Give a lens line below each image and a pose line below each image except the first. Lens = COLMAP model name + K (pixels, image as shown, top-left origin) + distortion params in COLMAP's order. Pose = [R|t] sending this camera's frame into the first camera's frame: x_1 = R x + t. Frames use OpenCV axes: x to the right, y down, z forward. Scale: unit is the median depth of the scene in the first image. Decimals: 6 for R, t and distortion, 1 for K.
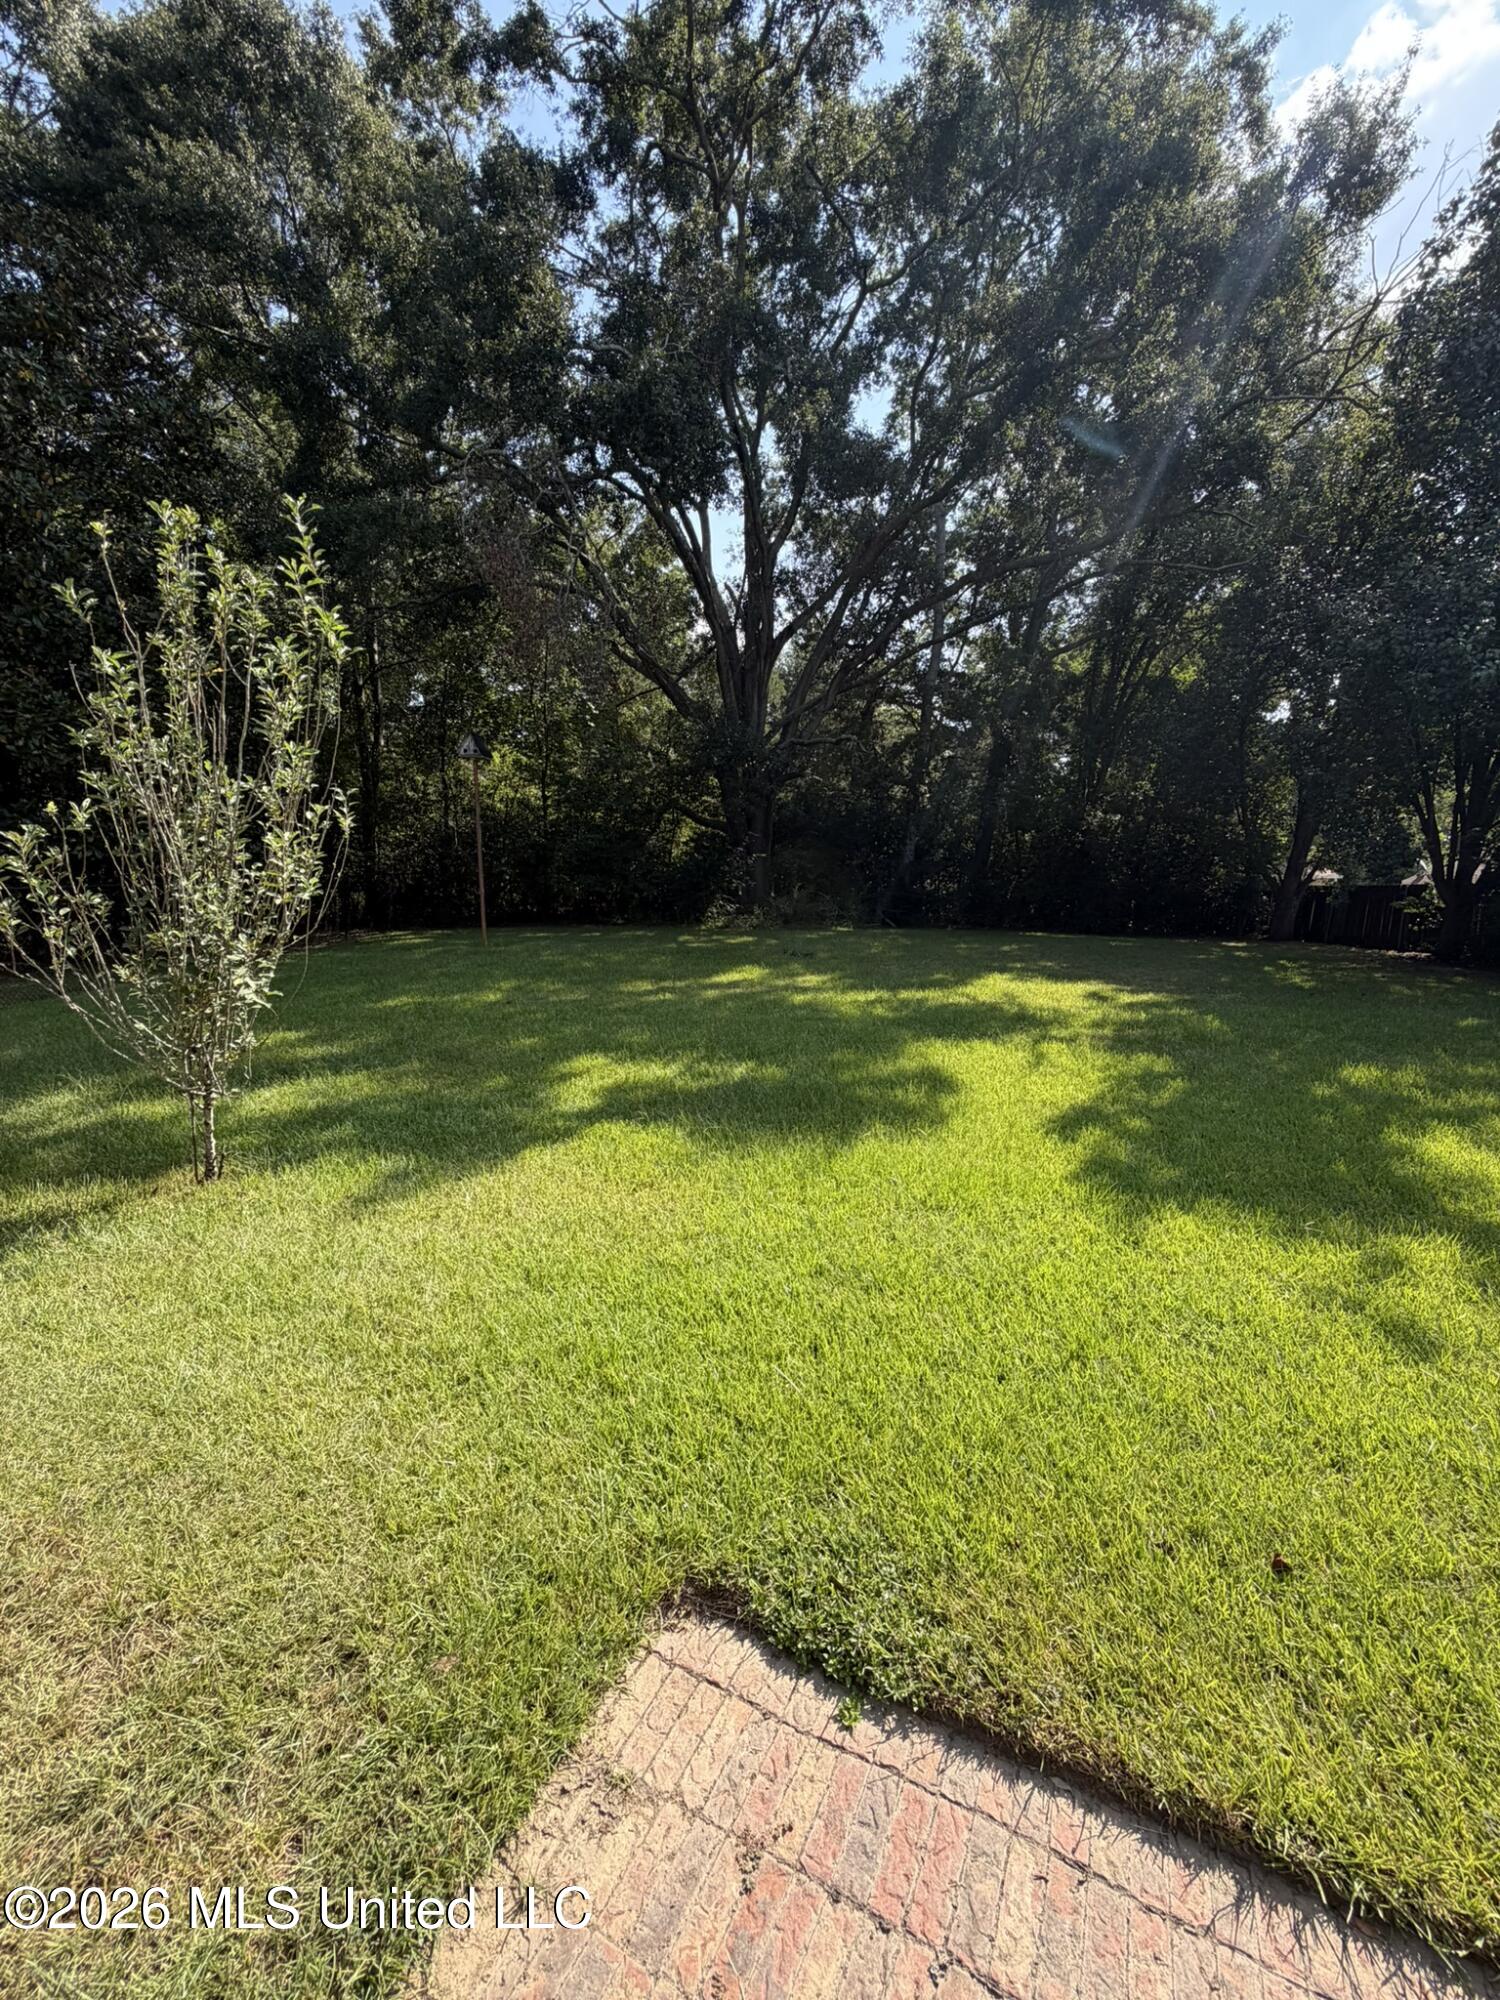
lens RADIAL K [[803.9, 0, 750.6], [0, 803.9, 994.2], [0, 0, 1]] dist [0.000101, 0.000072]
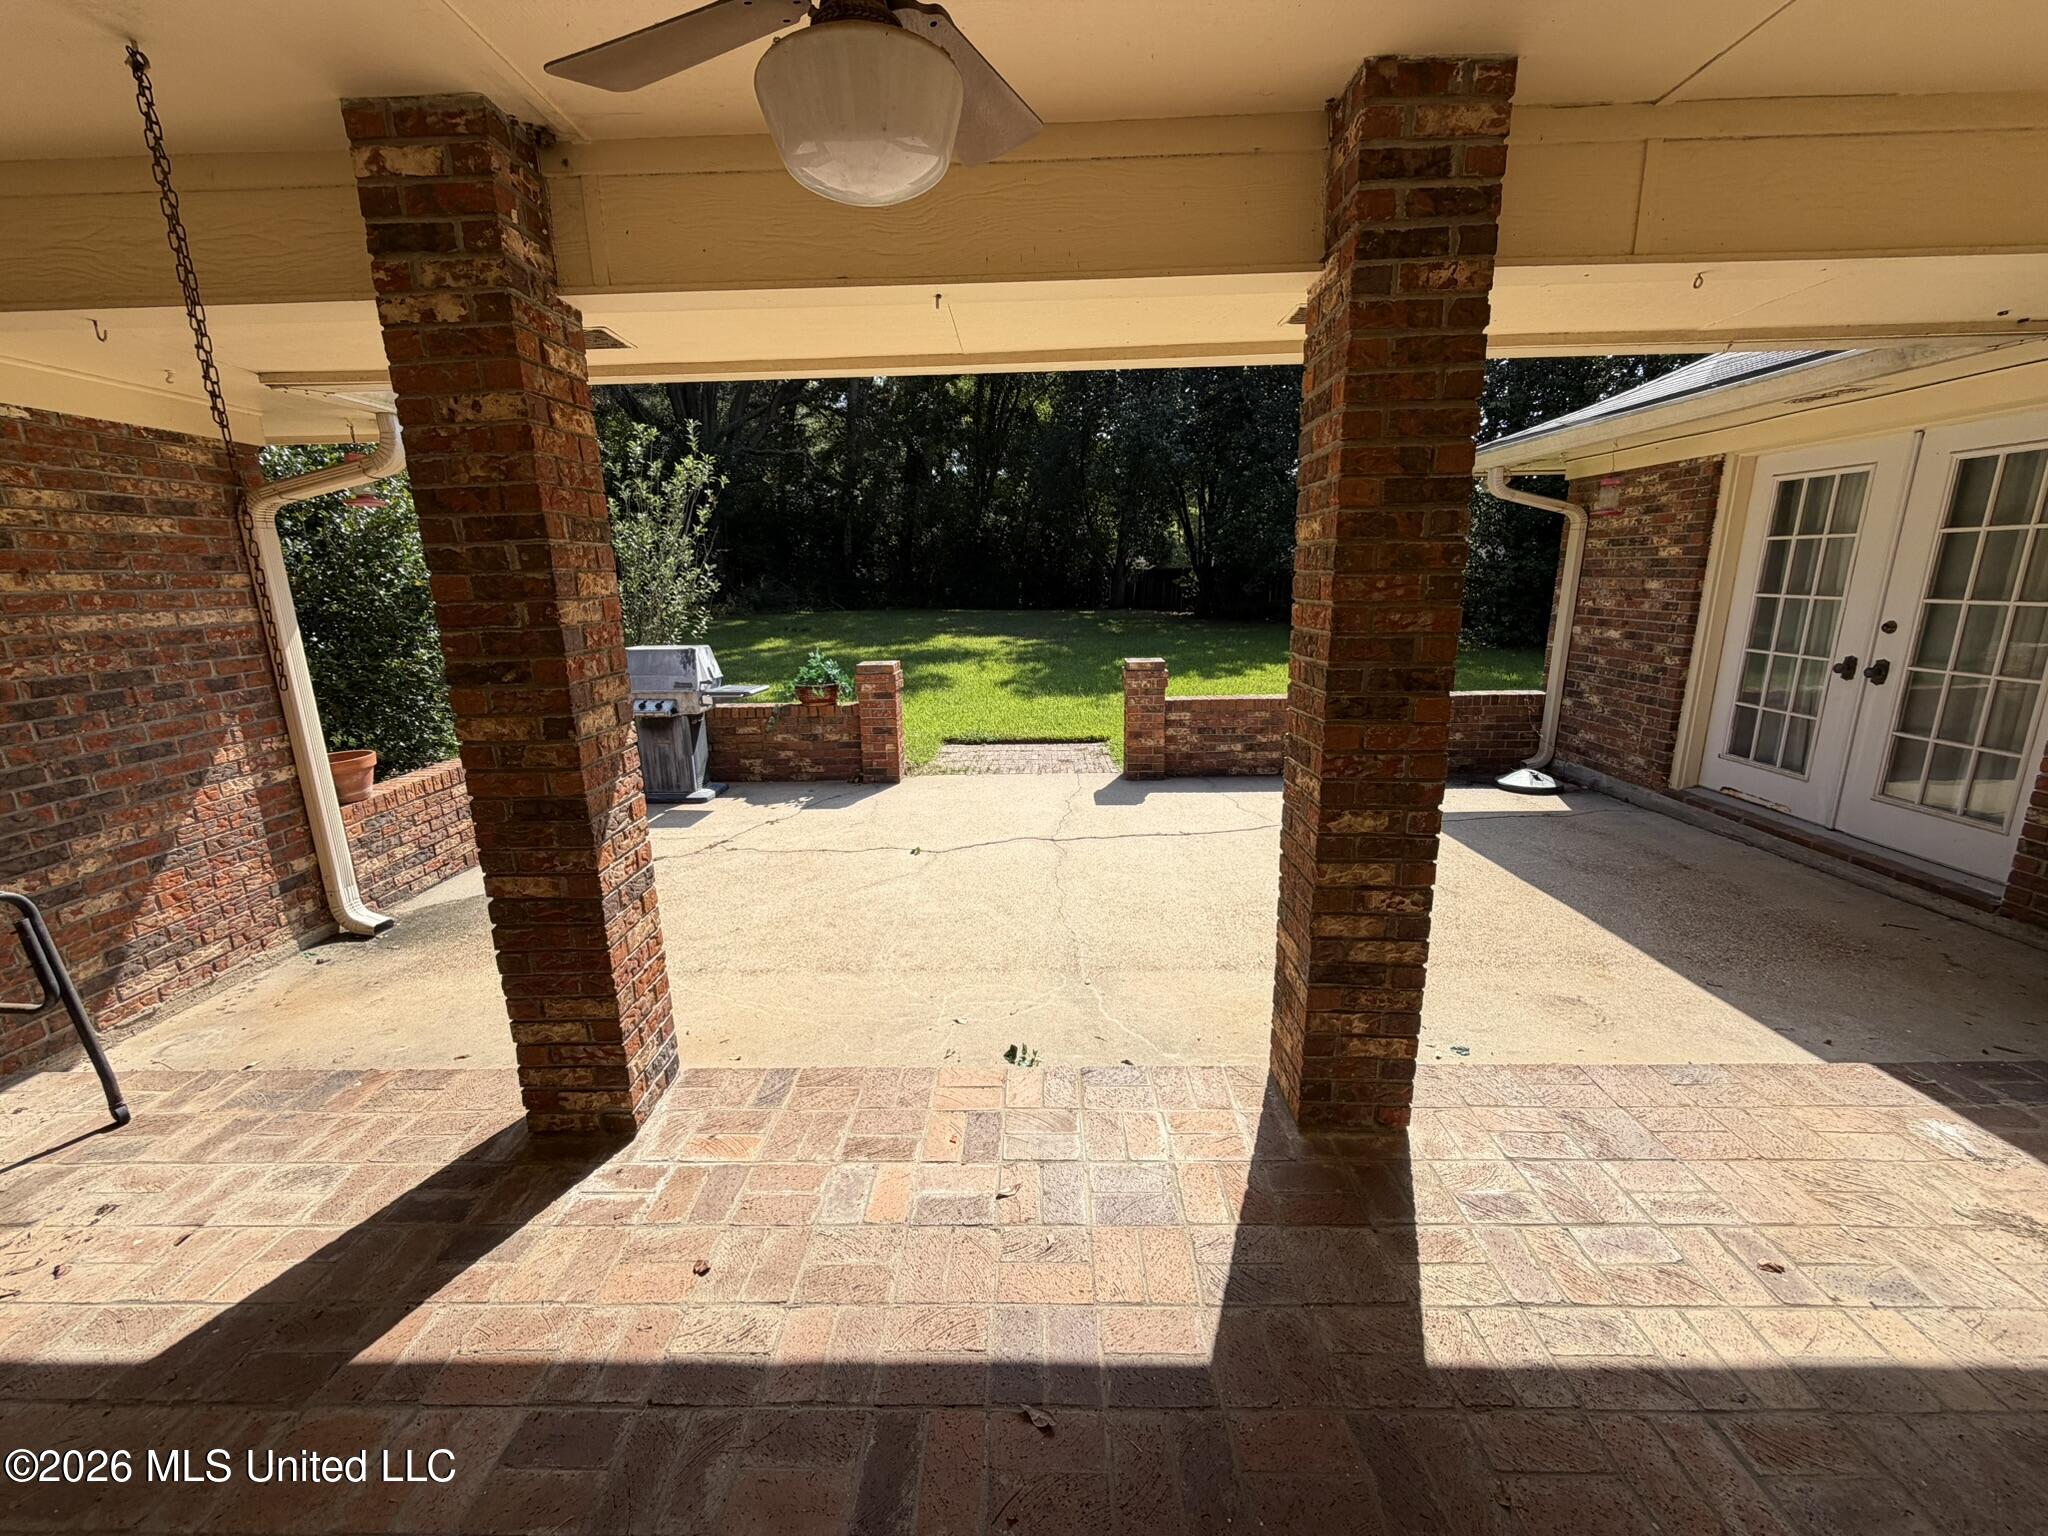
lens RADIAL K [[823.2, 0, 1021.1], [0, 823.2, 774.2], [0, 0, 1]] dist [0.000101, 0.000072]
pose [[0.903301, -0.120106, 0.411852, -0.226528], [0.075470, 0.989527, 0.123044, 0.054597], [-0.422317, -0.080063, 0.902905, -0.473199]]
